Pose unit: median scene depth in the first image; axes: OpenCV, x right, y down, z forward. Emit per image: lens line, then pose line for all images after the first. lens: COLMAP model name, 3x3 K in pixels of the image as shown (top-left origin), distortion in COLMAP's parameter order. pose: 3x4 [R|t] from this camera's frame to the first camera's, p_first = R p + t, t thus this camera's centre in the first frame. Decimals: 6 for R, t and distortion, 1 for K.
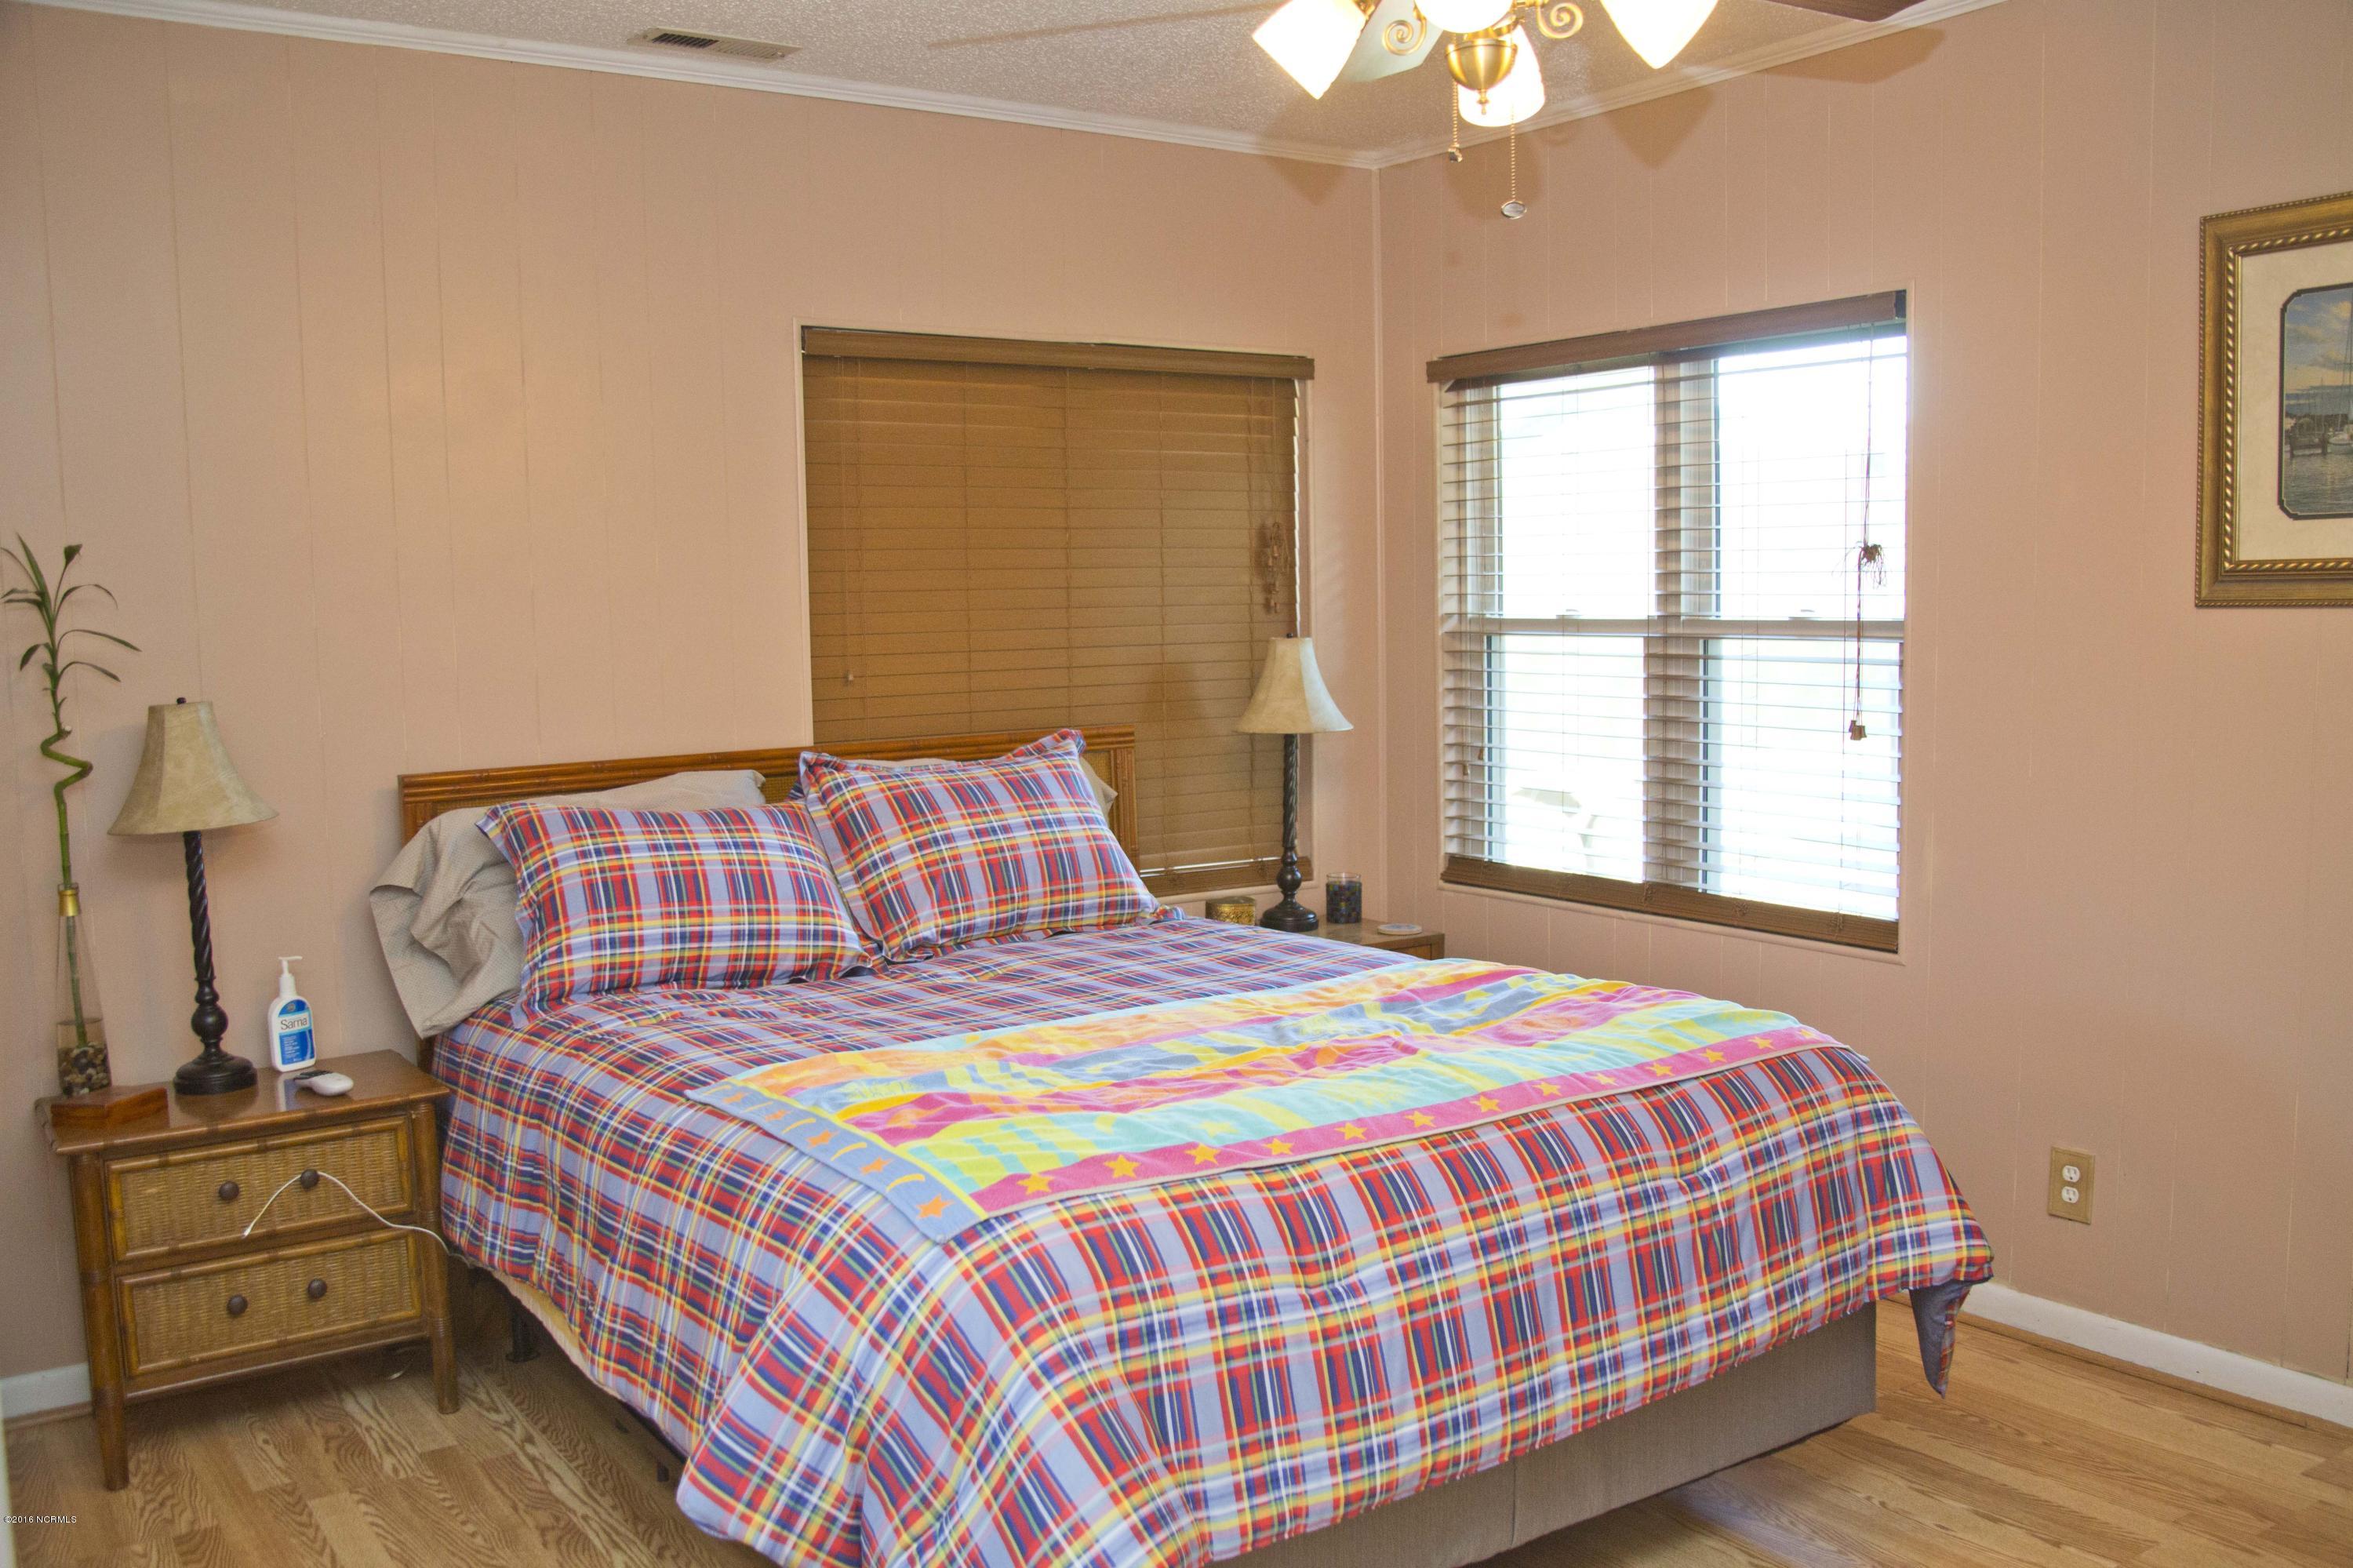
lens RADIAL K [[2047.3, 0, 1176.4], [0, 2047.3, 823.1], [0, 0, 1]] dist [-0.142504, 0.148348]
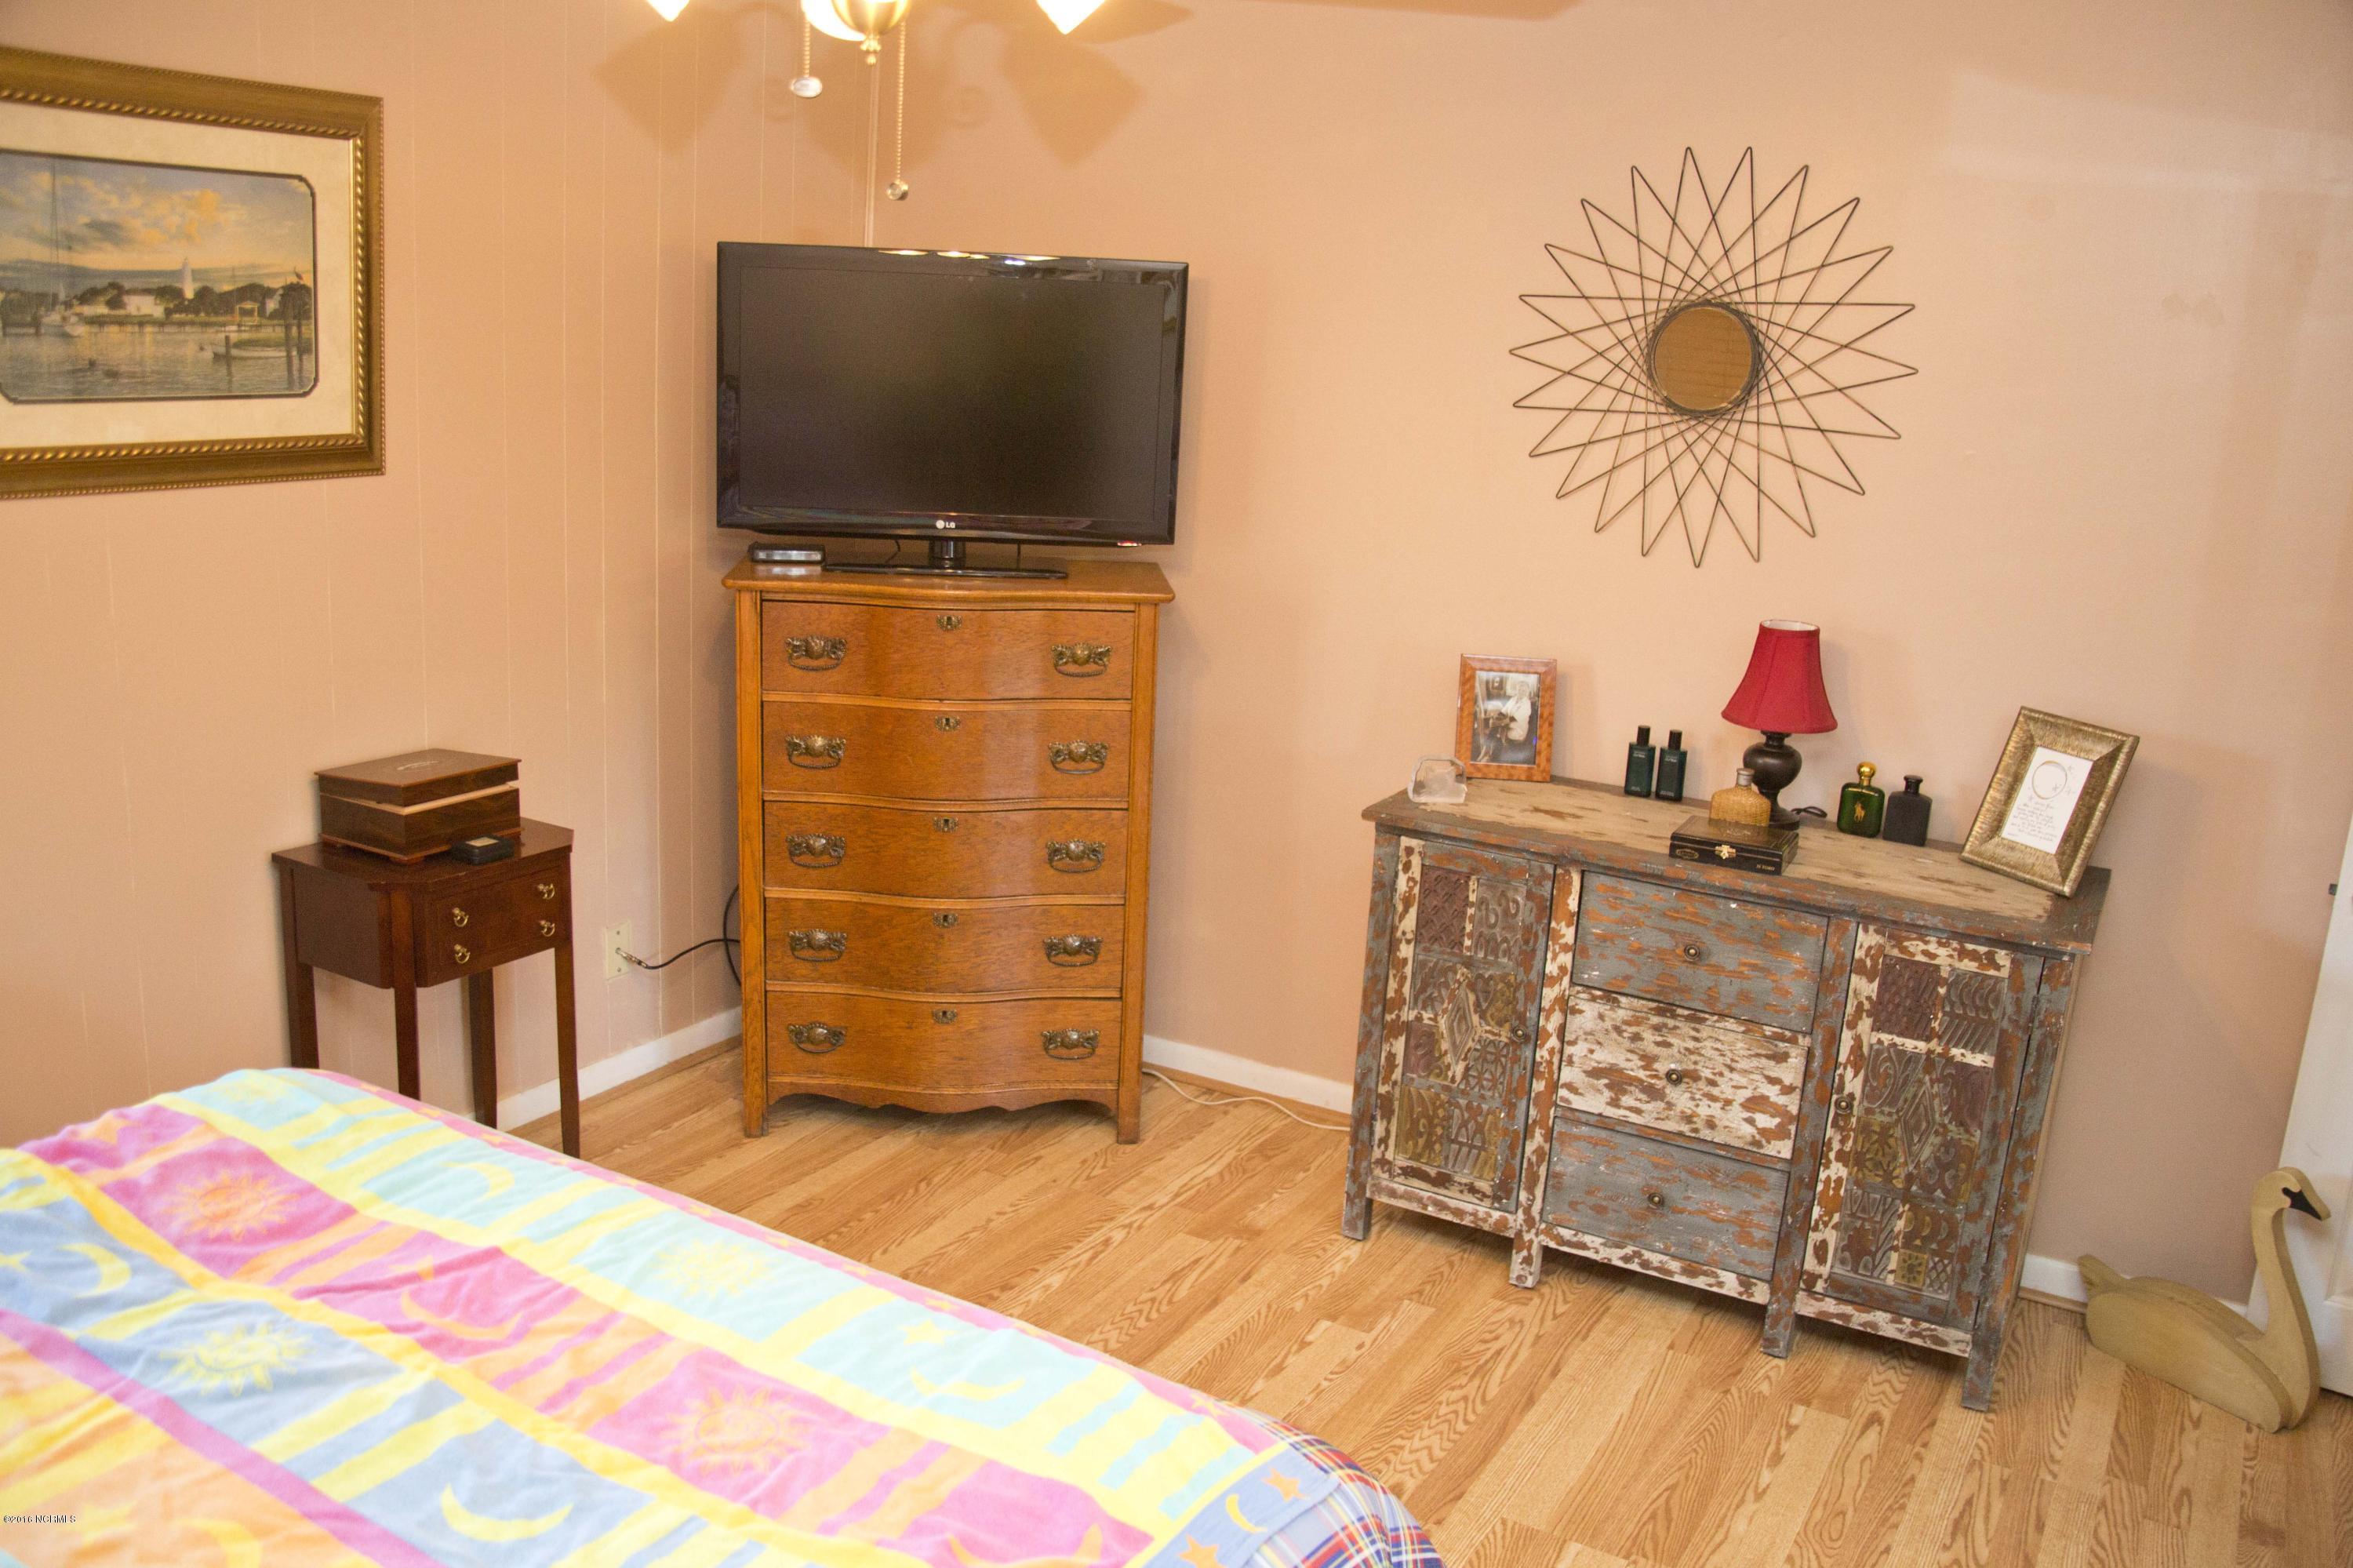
lens RADIAL K [[2047.3, 0, 1176.4], [0, 2047.3, 823.1], [0, 0, 1]] dist [-0.142504, 0.148348]
pose [[-0.474806, -0.217226, 0.852861, -0.534090], [0.052099, 0.960424, 0.273627, -0.195814], [-0.878547, 0.174353, -0.444697, 1.000712]]
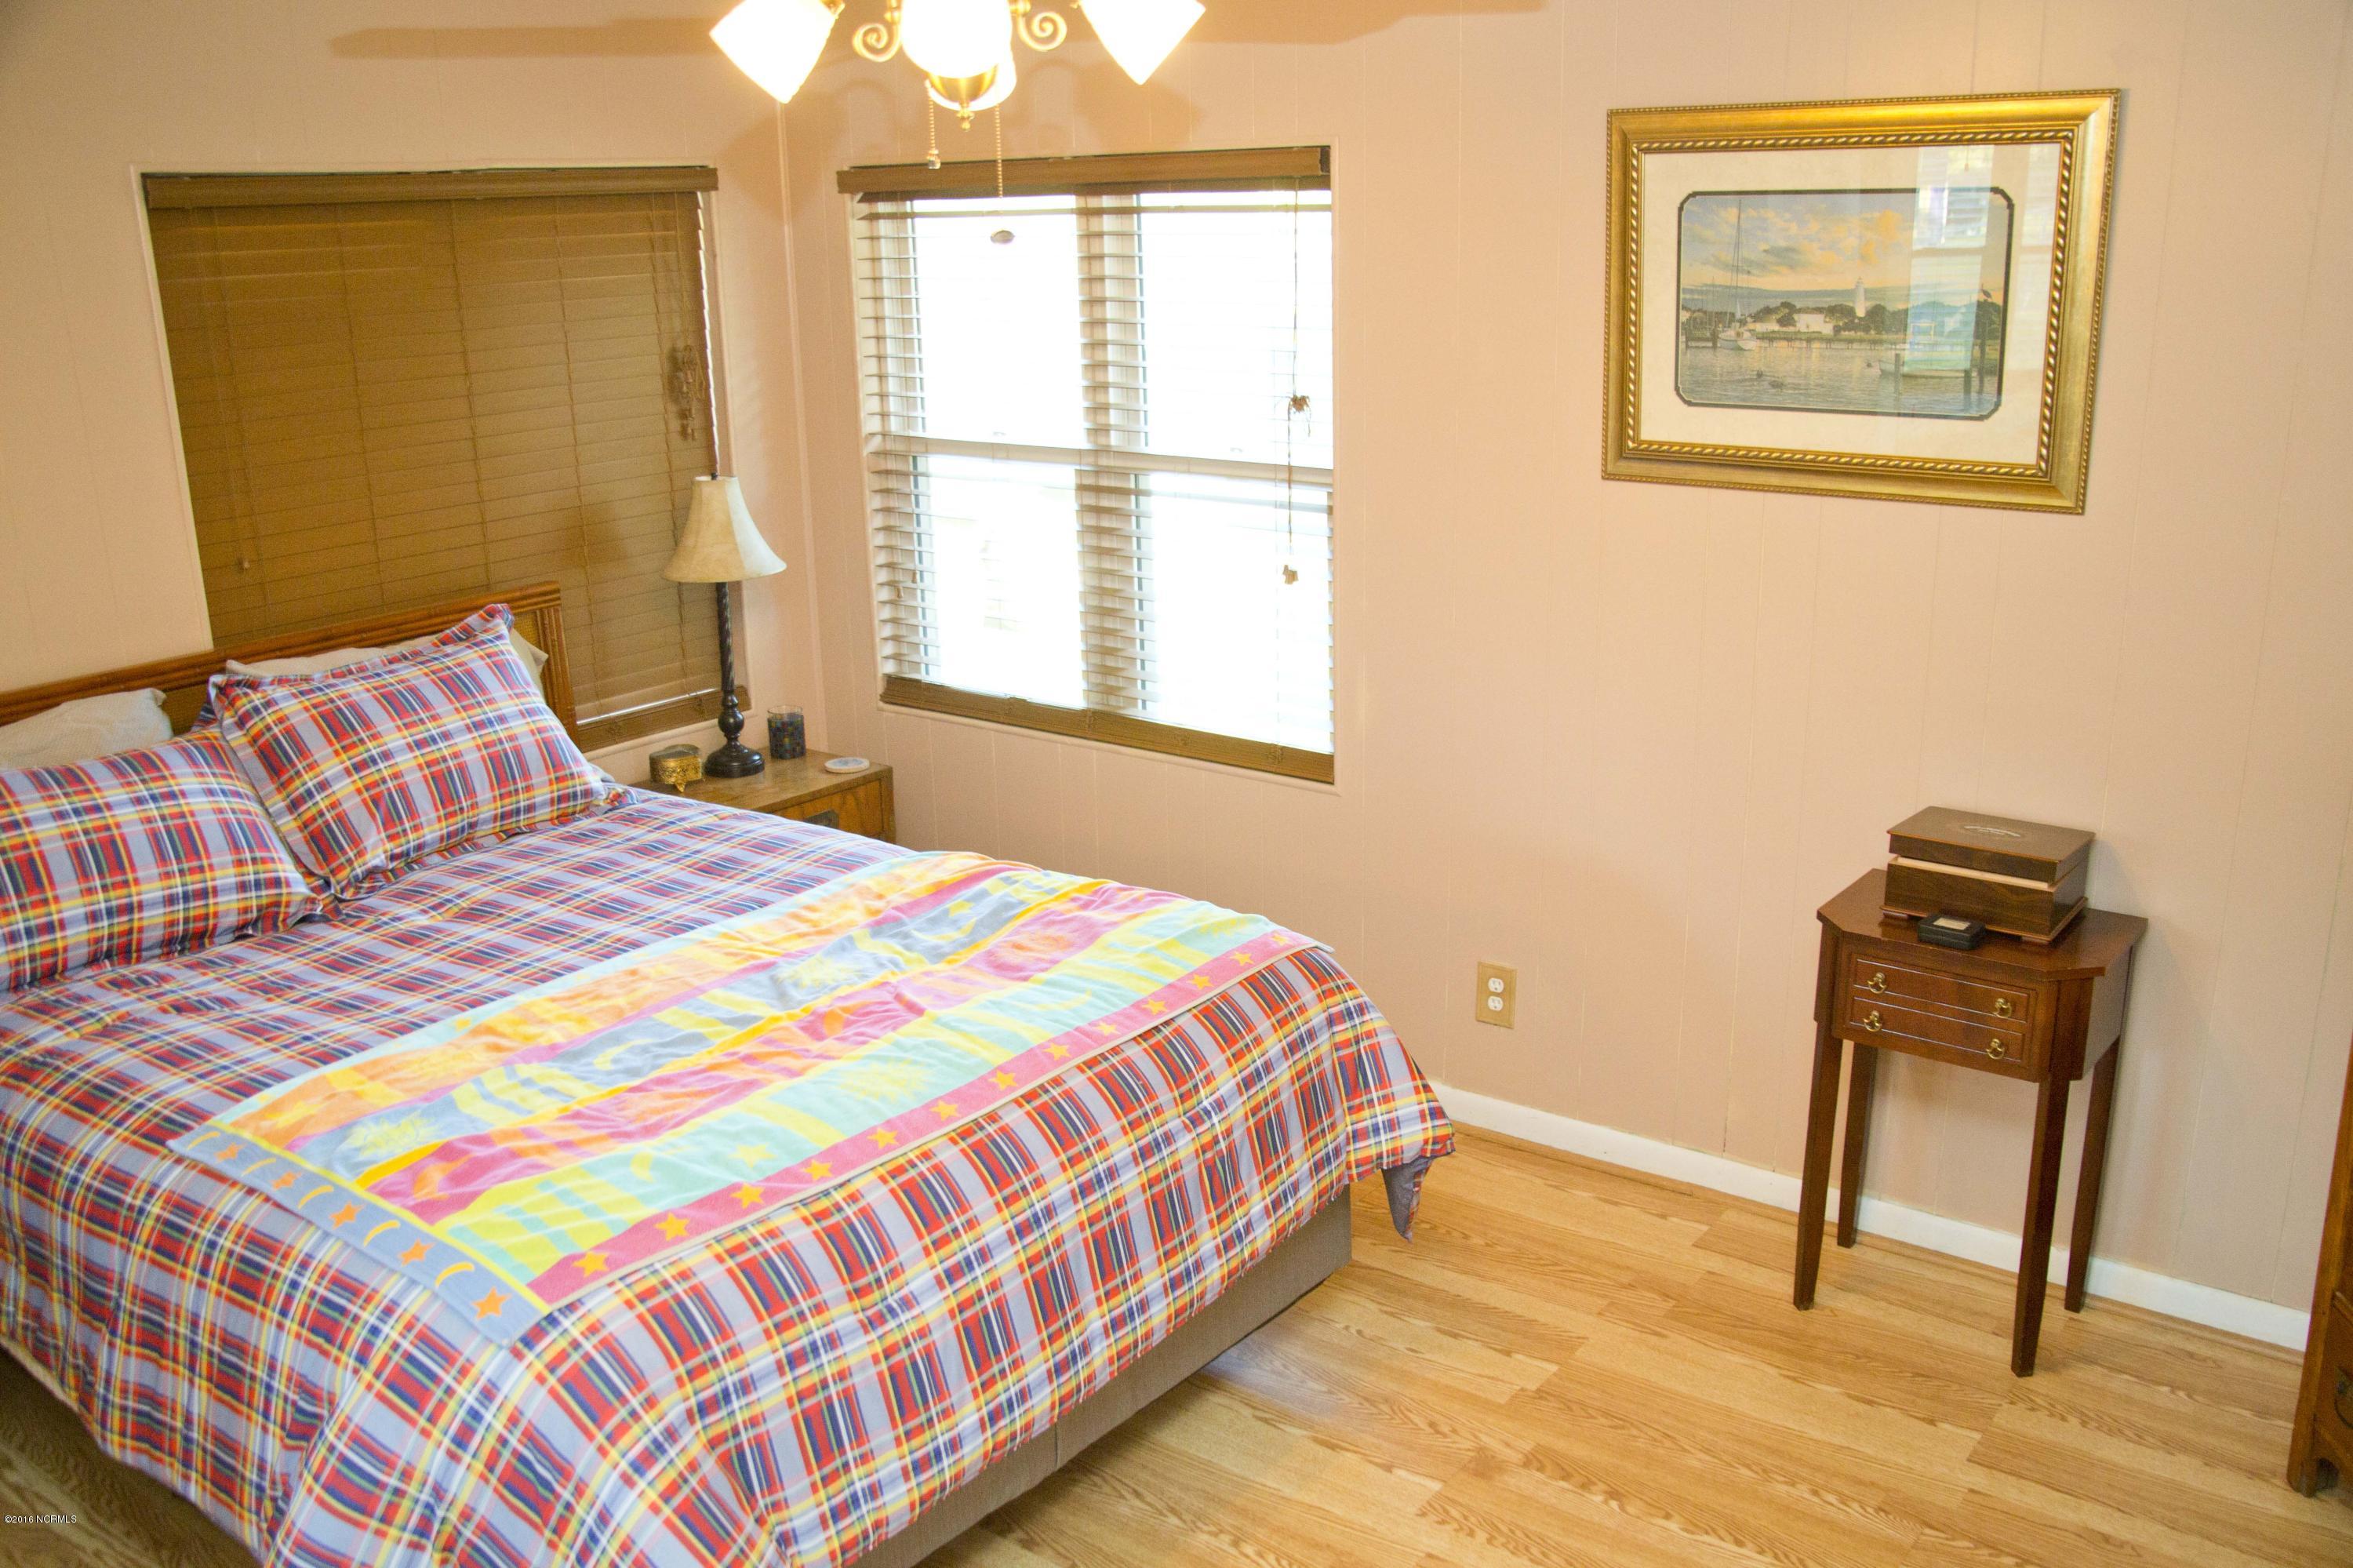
lens RADIAL K [[2047.3, 0, 1176.4], [0, 2047.3, 823.1], [0, 0, 1]] dist [-0.142504, 0.148348]
pose [[0.952159, -0.094293, 0.290692, -0.045563], [0.039637, 0.981279, 0.188469, -0.153204], [-0.303021, -0.167930, 0.938071, 0.013287]]
